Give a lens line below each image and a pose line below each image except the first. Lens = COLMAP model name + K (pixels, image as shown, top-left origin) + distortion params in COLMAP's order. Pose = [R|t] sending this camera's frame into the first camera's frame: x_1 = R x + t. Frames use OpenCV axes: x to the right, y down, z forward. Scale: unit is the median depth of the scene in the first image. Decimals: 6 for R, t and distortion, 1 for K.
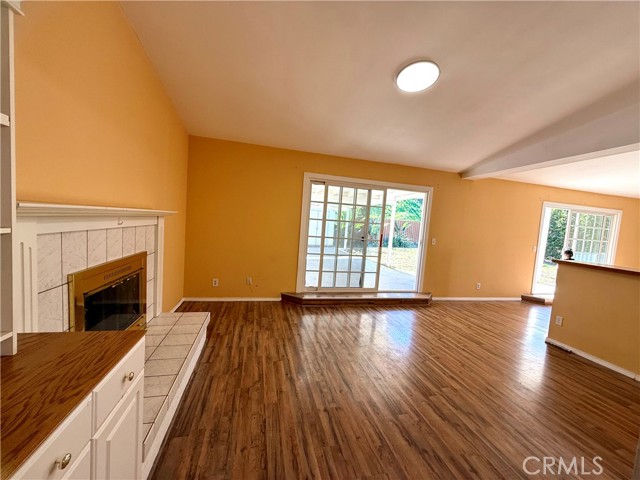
lens RADIAL K [[258.4, 0, 318.9], [0, 258.4, 240.7], [0, 0, 1]] dist [0.003691, -0.001139]
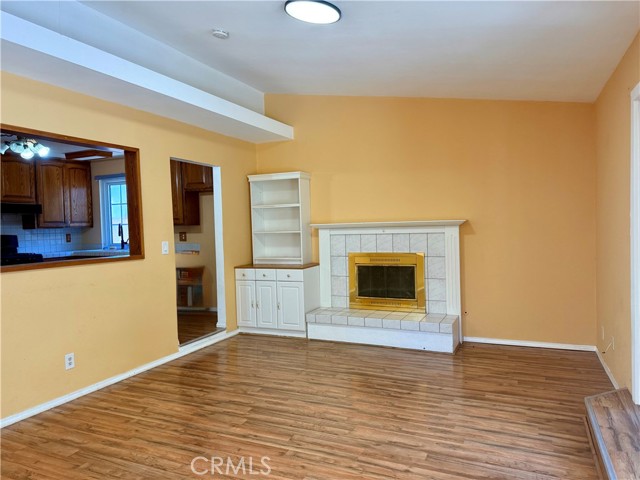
lens RADIAL K [[450.1, 0, 322.3], [0, 450.1, 239.7], [0, 0, 1]] dist [0.025977, -0.018934]
pose [[-0.615911, -0.028135, -0.787313, 1.805994], [-0.078383, 0.996592, 0.025705, -0.056386], [0.783906, 0.077544, -0.616018, 2.491567]]
